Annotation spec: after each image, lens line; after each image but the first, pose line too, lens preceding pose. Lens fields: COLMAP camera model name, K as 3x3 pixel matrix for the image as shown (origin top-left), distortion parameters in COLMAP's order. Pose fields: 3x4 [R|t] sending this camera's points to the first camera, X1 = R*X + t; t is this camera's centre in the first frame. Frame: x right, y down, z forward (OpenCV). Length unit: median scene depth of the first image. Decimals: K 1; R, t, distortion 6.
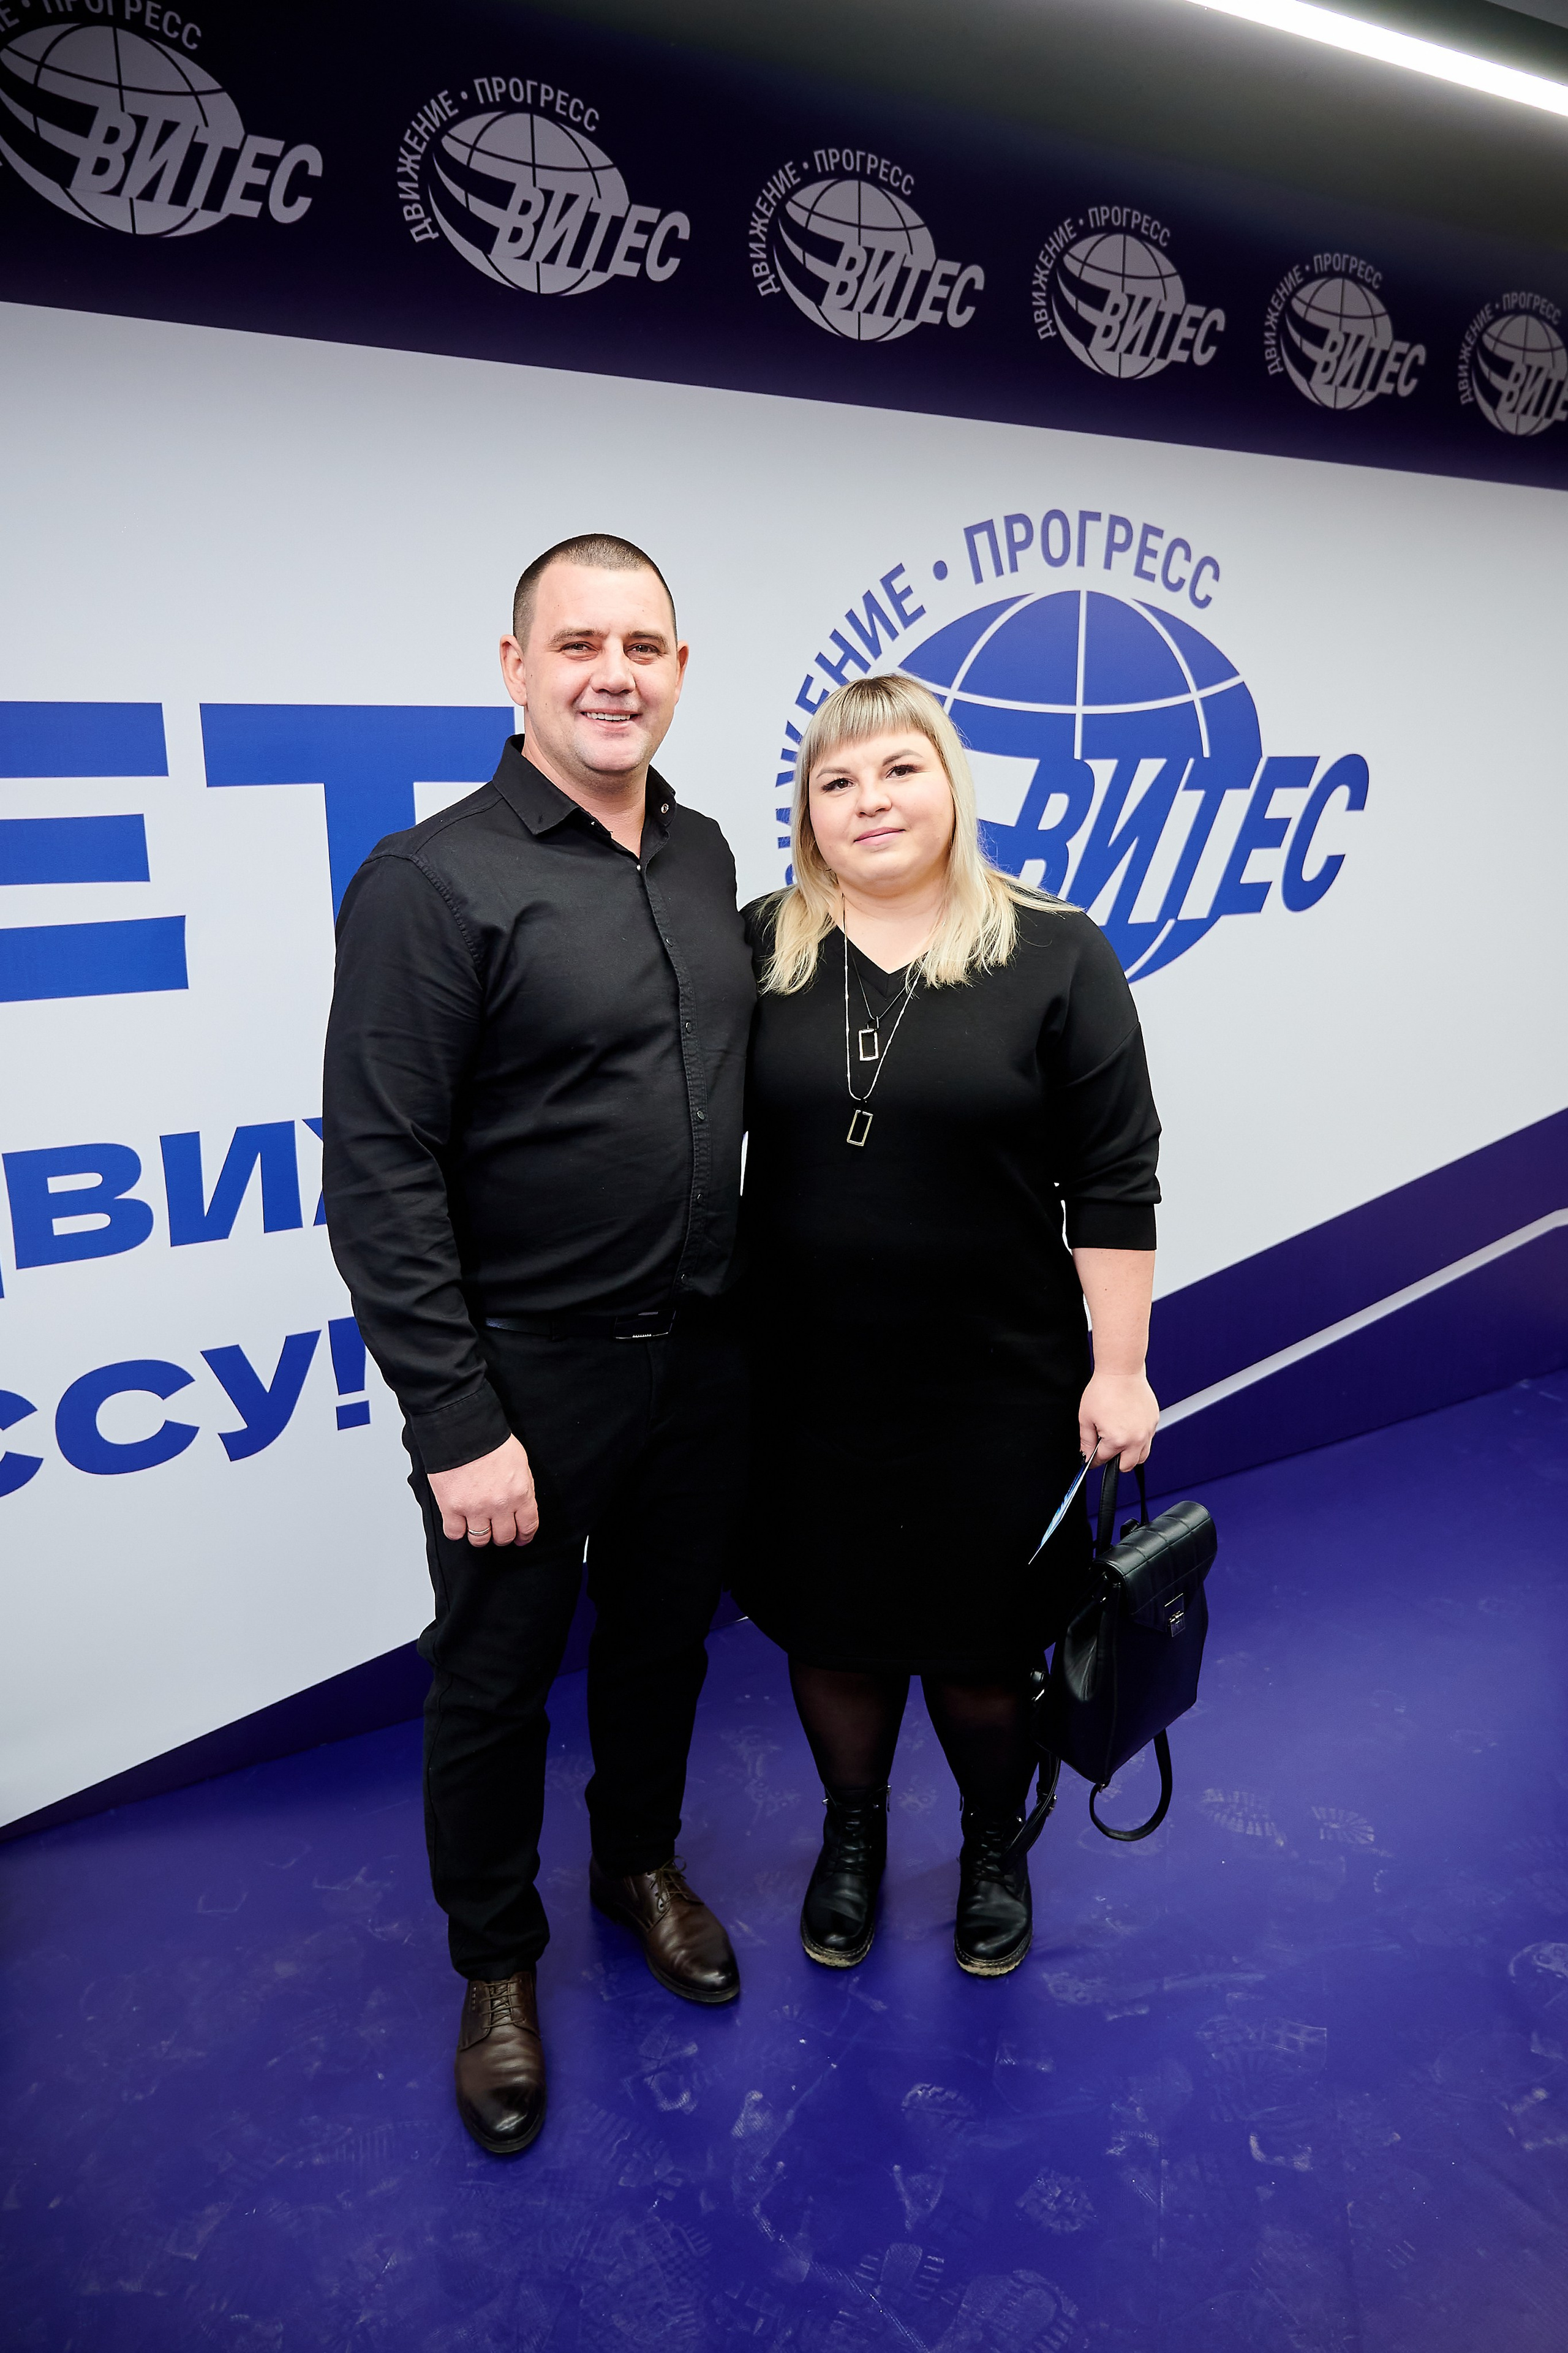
lens RADIAL K [[1615.8, 0, 773.1], [0, 1615.8, 1172.9], [0, 0, 1]] dist [-0.008816, 0.006780]
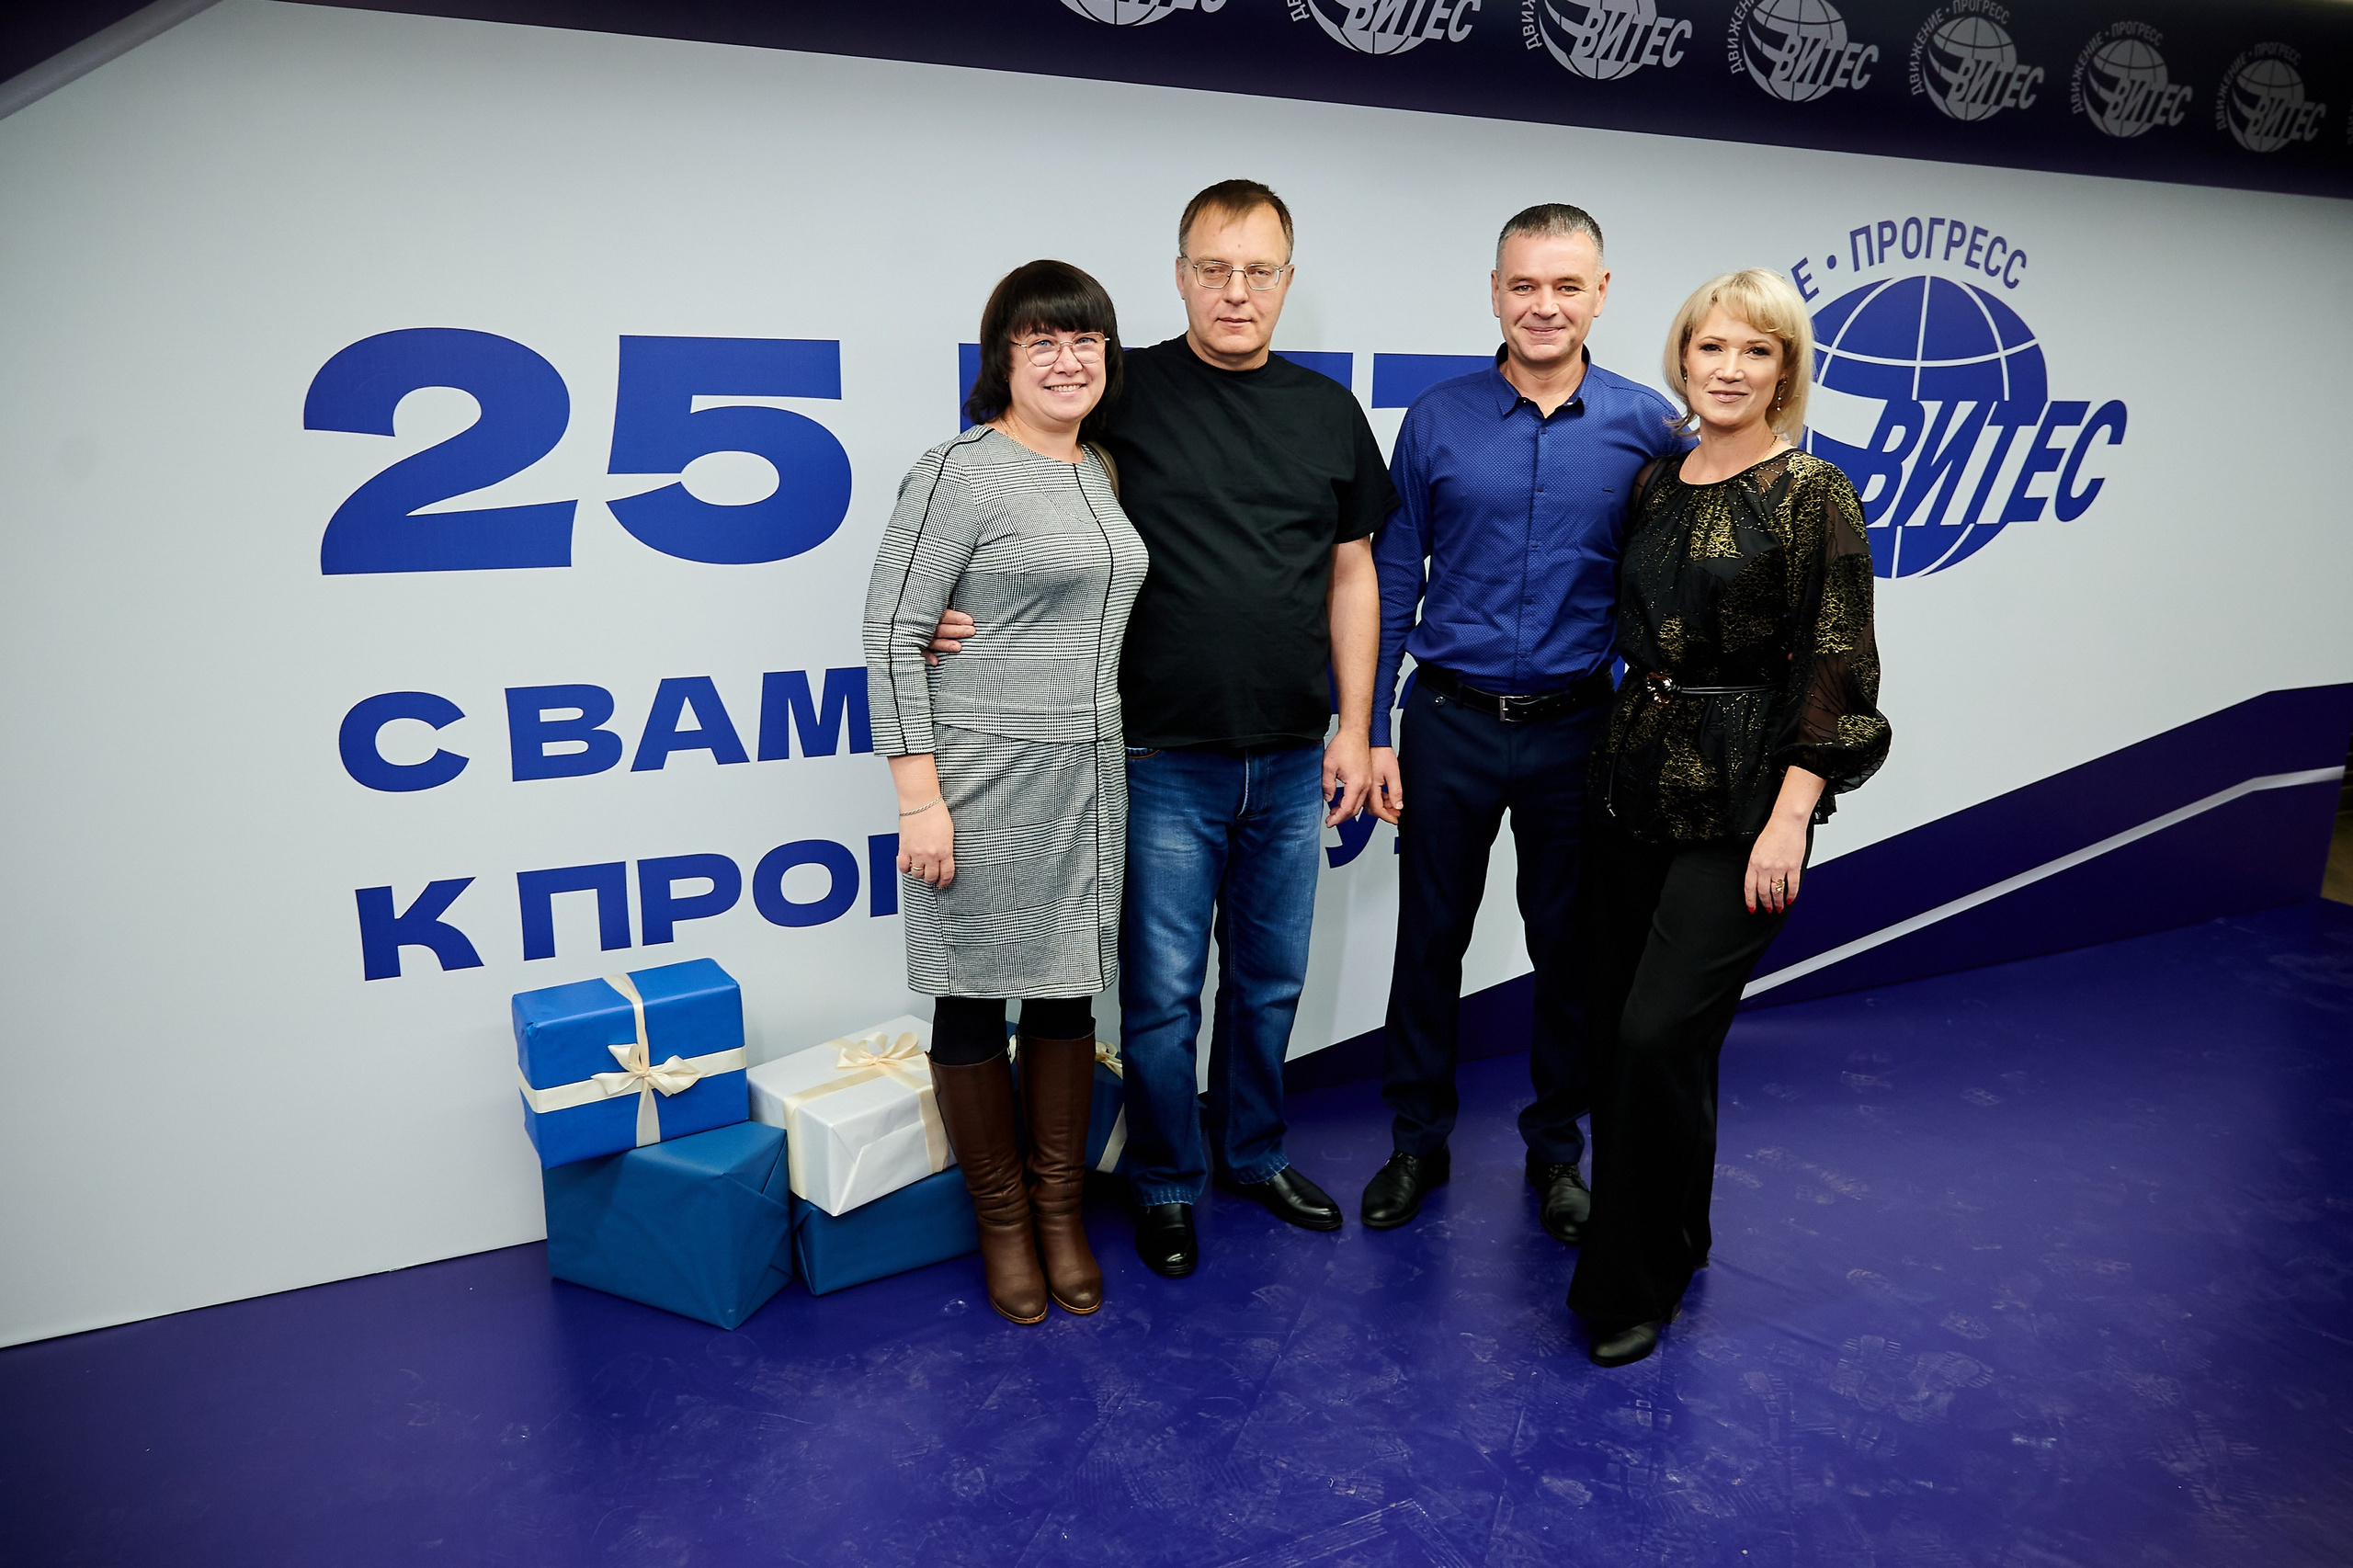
lens RADIAL K [[1615.7, 0, 1179.4], [0, 1615.7, 773.3], [0, 0, 1]] dist [-0.008816, 0.006780]
pose [[0.994539, 0.043978, -0.094645, -0.282696], [-0.045096, 0.998936, -0.009705, 0.094898], [0.094118, 0.013920, 0.995464, -0.391825]]
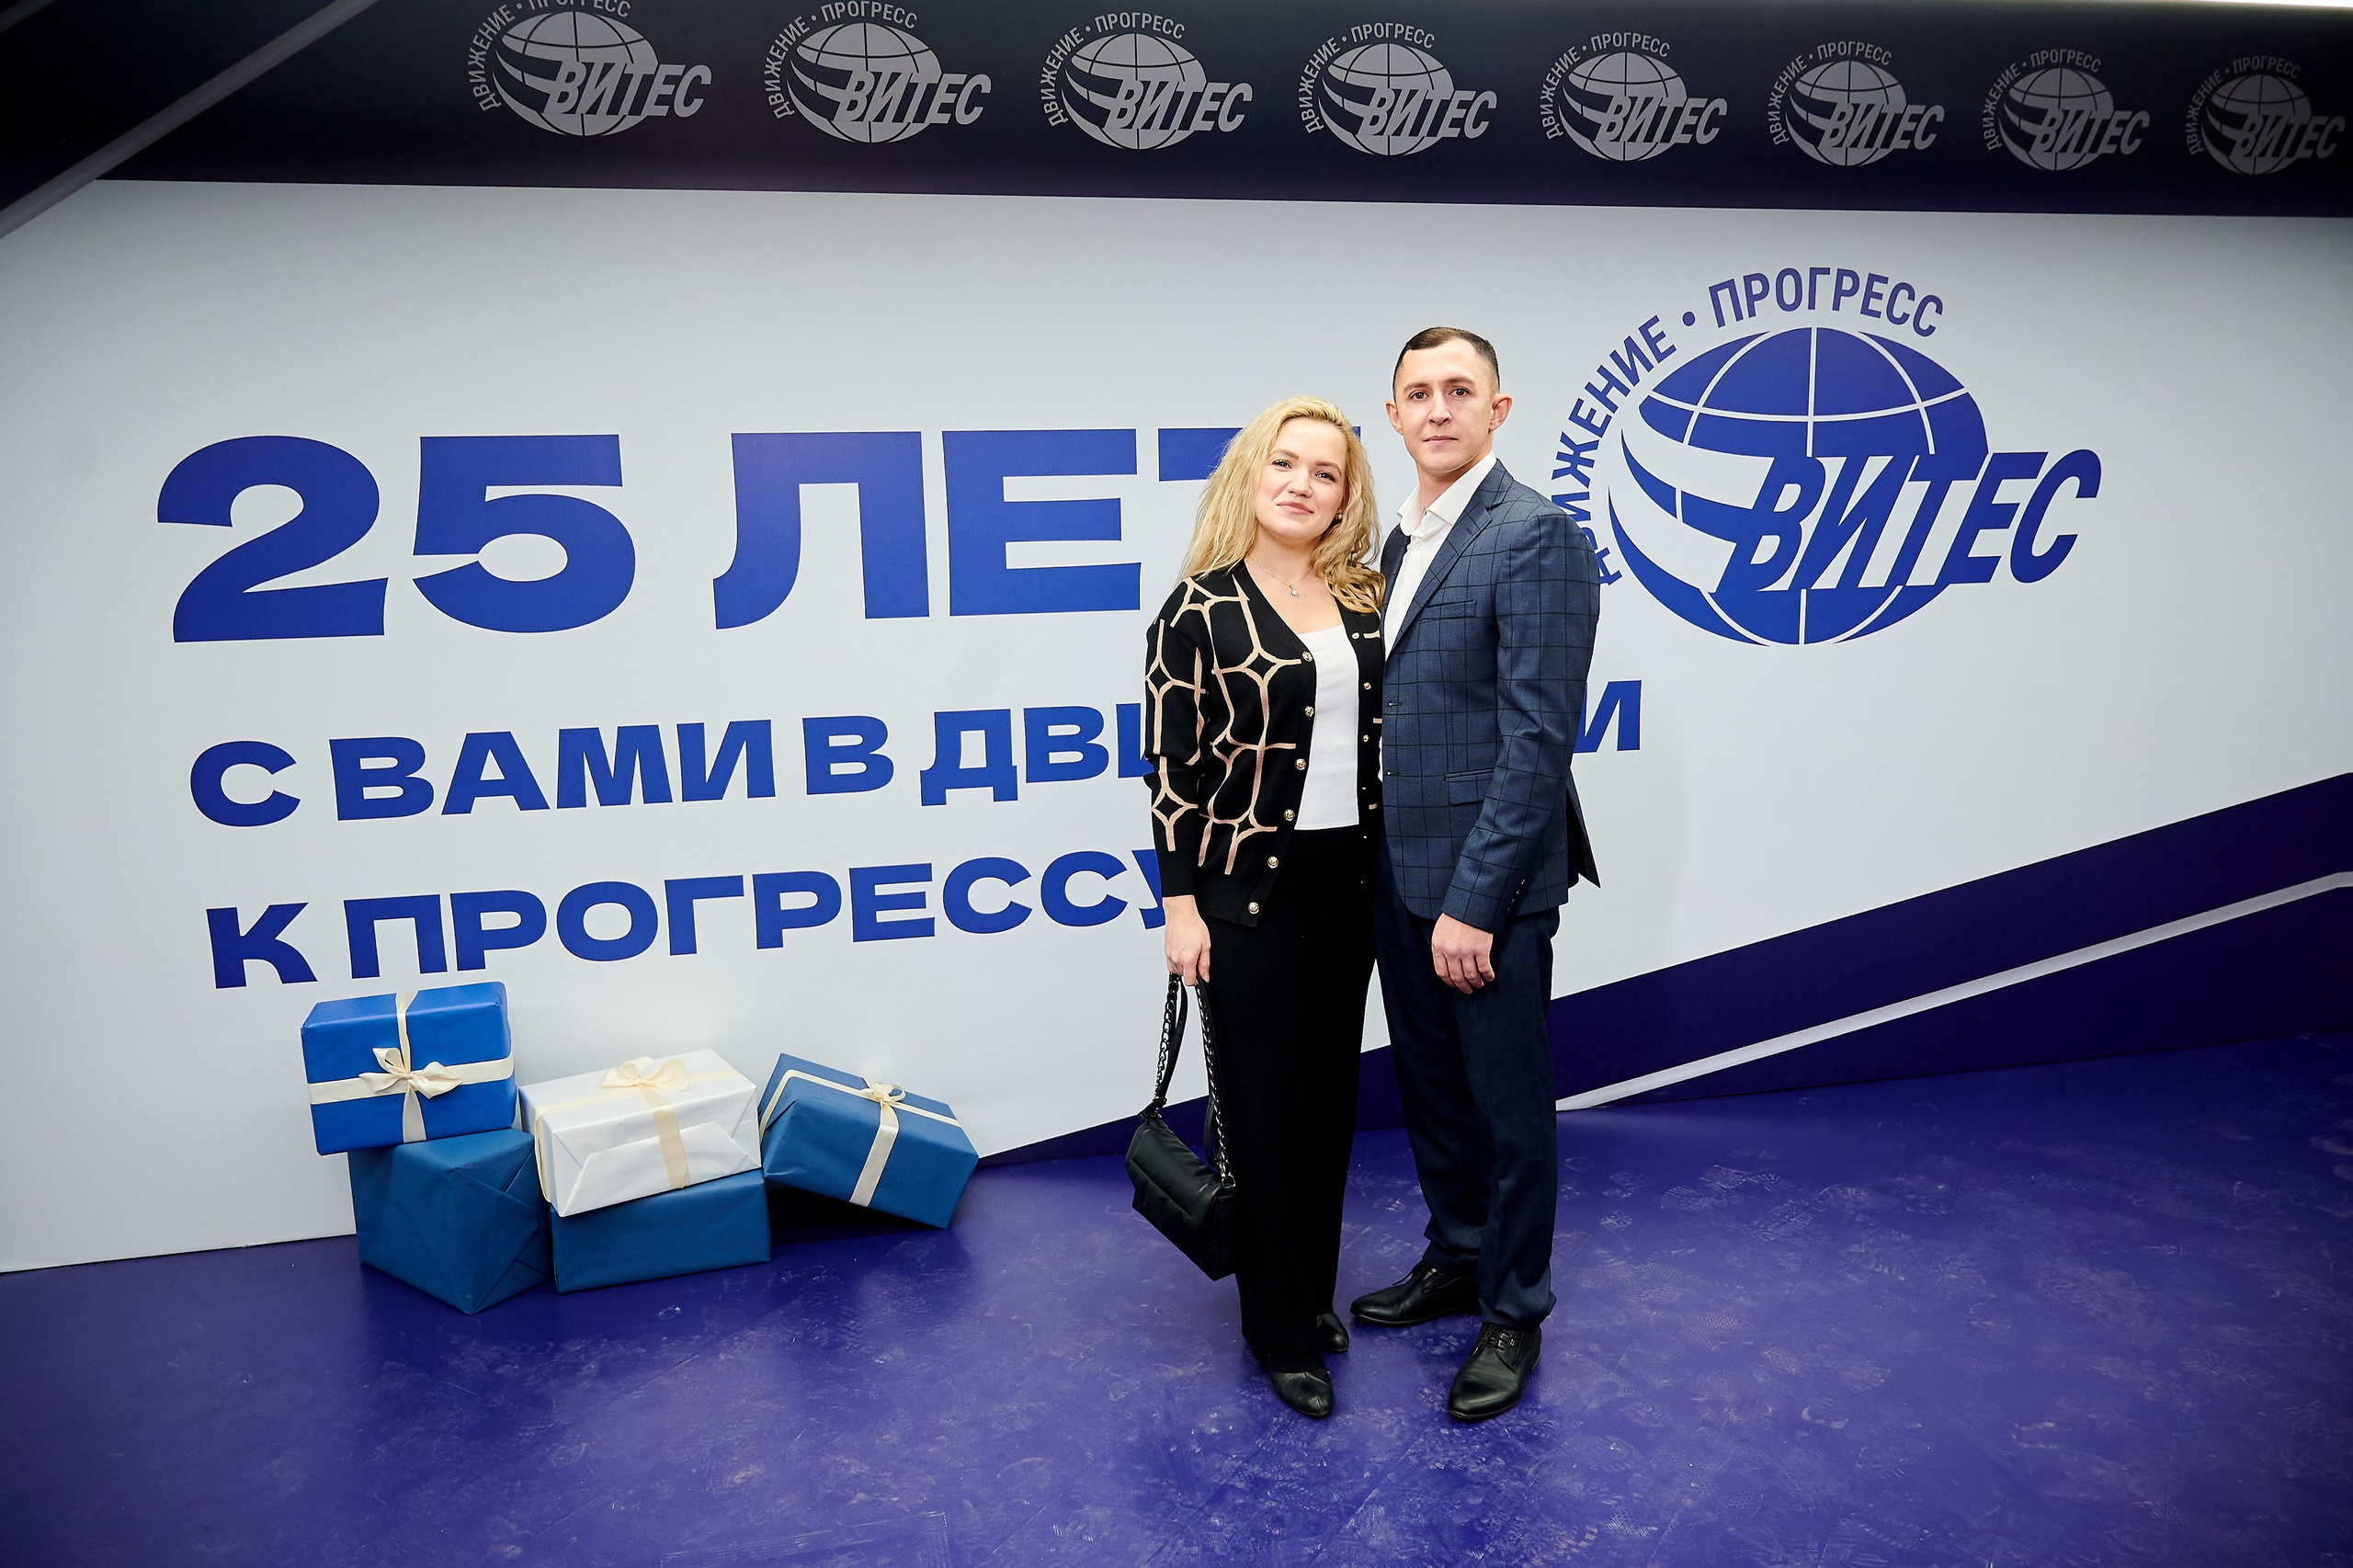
lens RADIAL K [[1615.7, 0, 1170.0], [0, 1615.7, 790.5], [0, 0, 1]] dist [-0.008816, 0.006780]
pose [[0.946343, 0.038093, -0.320912, 0.132567], [-0.063758, 0.995518, -0.069847, 0.128885], [0.316813, 0.086560, 0.944530, -0.345135]]
